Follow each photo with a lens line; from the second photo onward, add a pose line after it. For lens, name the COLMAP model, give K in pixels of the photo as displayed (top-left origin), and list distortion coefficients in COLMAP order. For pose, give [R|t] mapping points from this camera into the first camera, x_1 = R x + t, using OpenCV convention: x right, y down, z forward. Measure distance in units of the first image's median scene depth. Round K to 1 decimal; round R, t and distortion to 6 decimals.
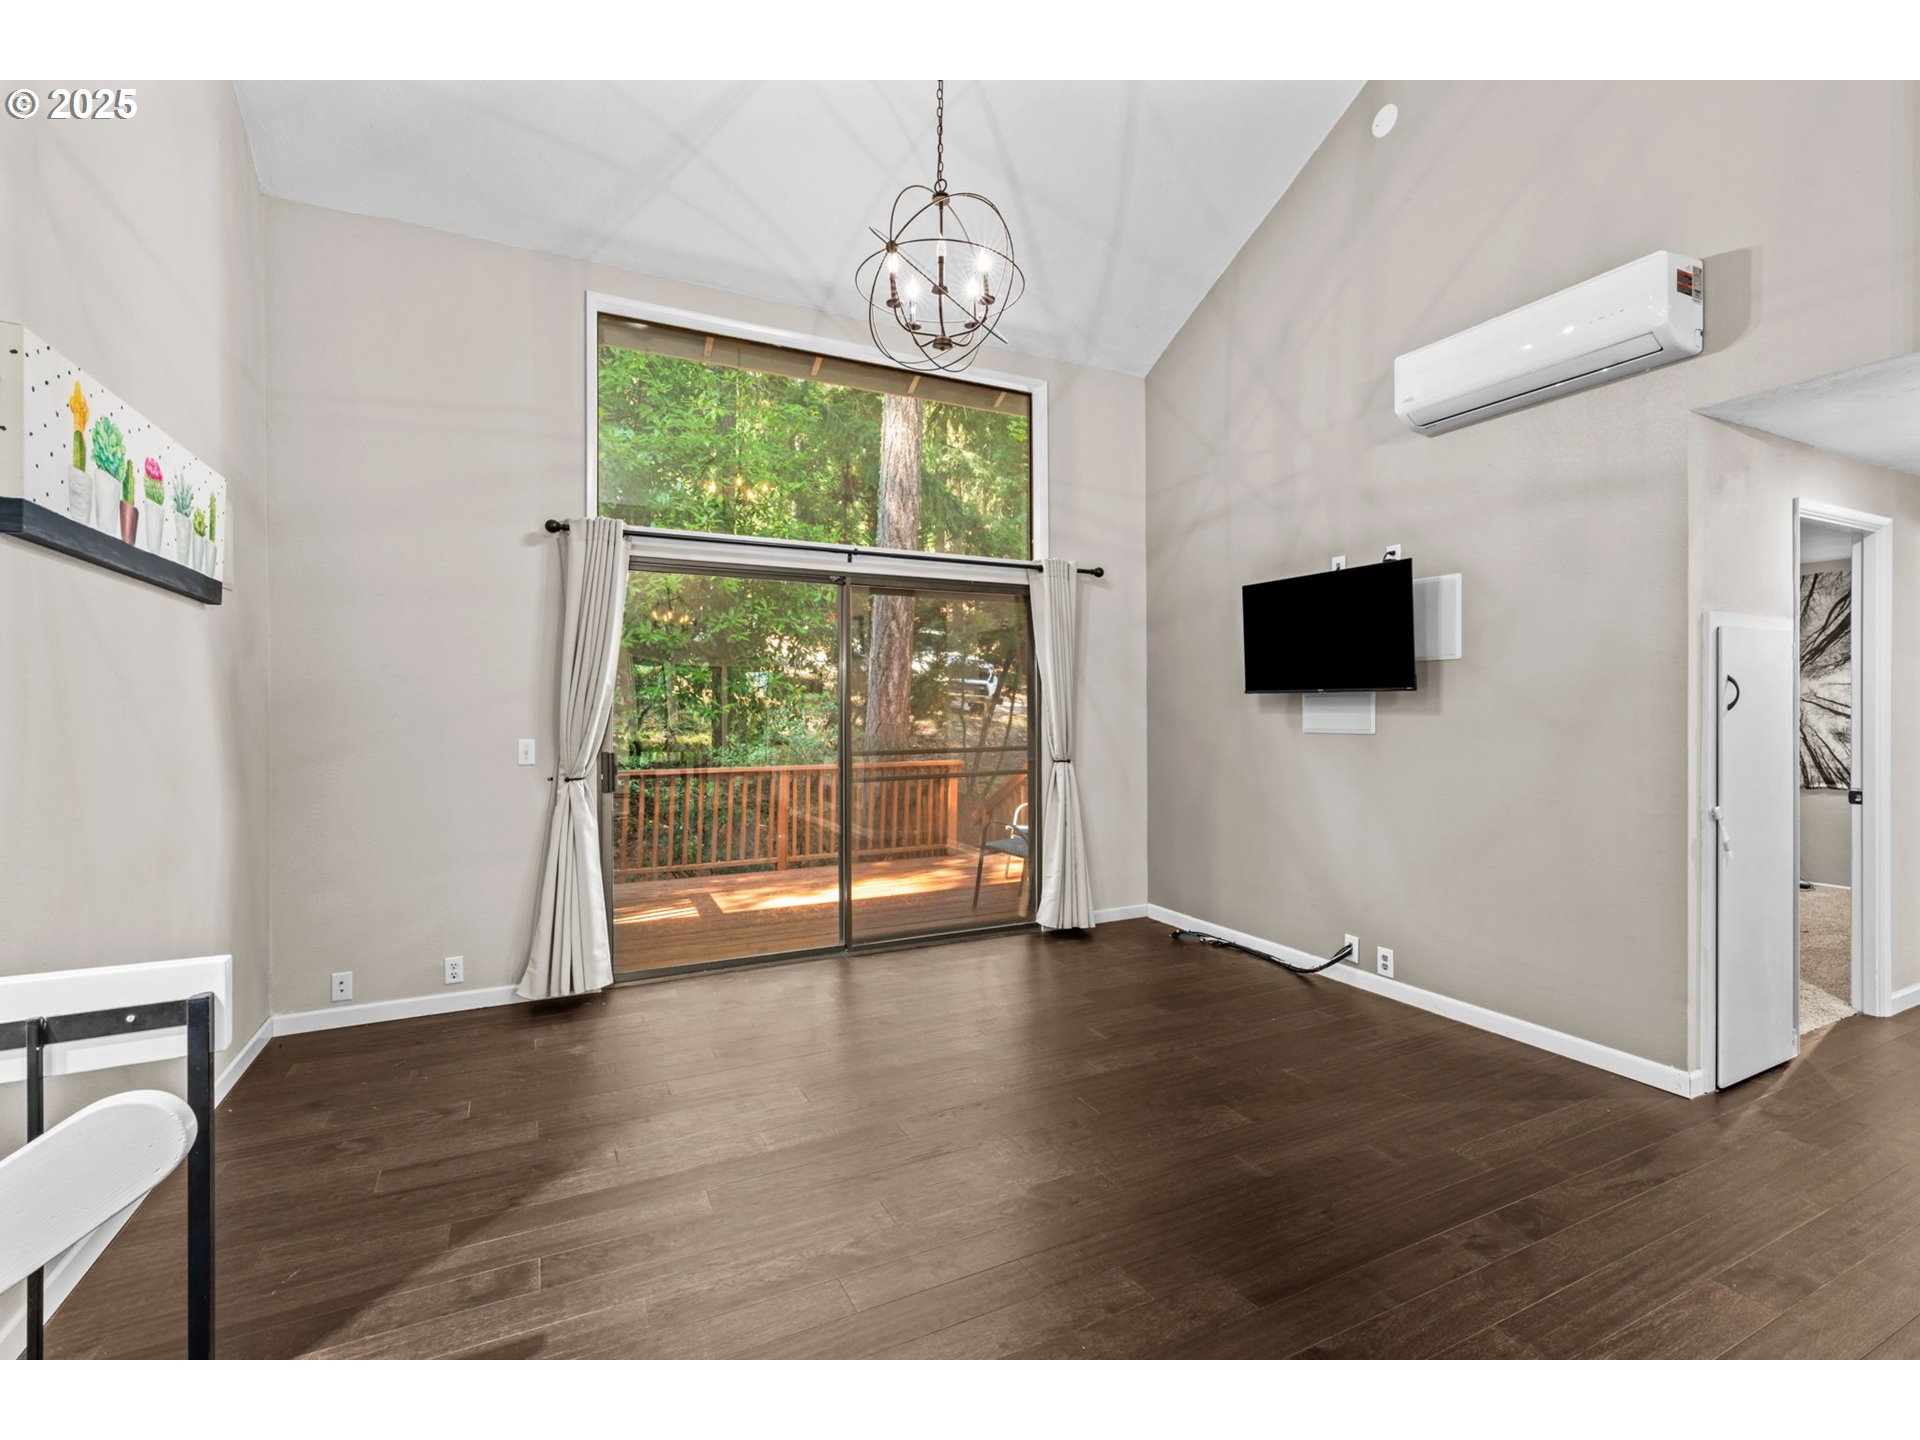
lens RADIAL K [[870.7, 0, 955.3], [0, 870.7, 724.8], [0, 0, 1]] dist [0.003505, 0.000747]
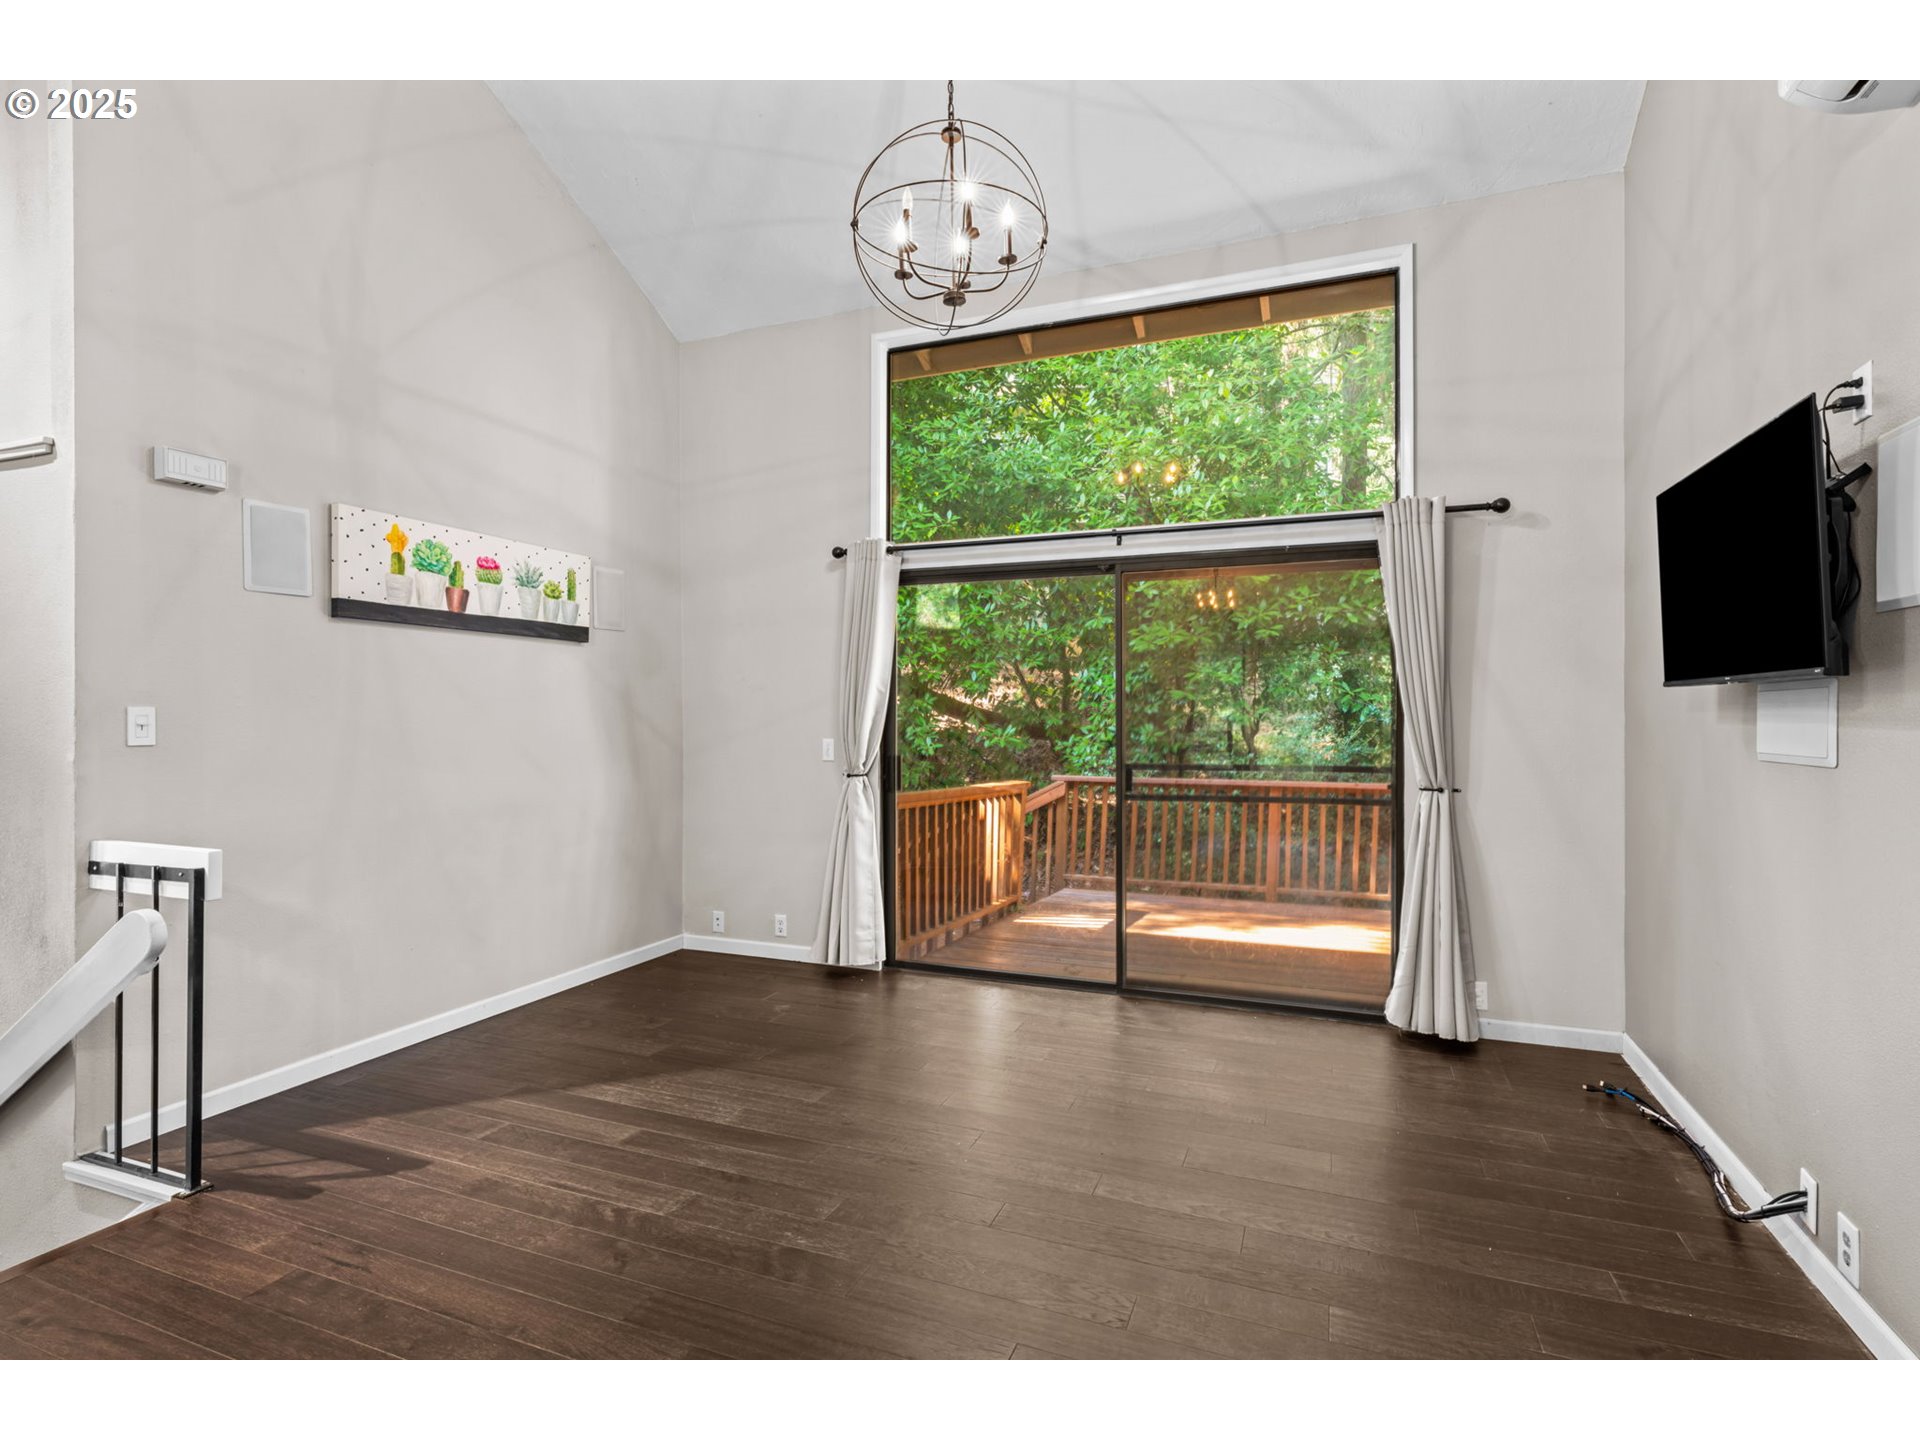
lens RADIAL K [[943.0, 0, 955.5], [0, 943.0, 727.4], [0, 0, 1]] dist [-0.012585, 0.012968]
pose [[0.661098, 0.012644, -0.750193, 0.554647], [-0.015272, 0.999878, 0.003394, -0.005341], [0.750144, 0.009213, 0.661210, 0.293440]]
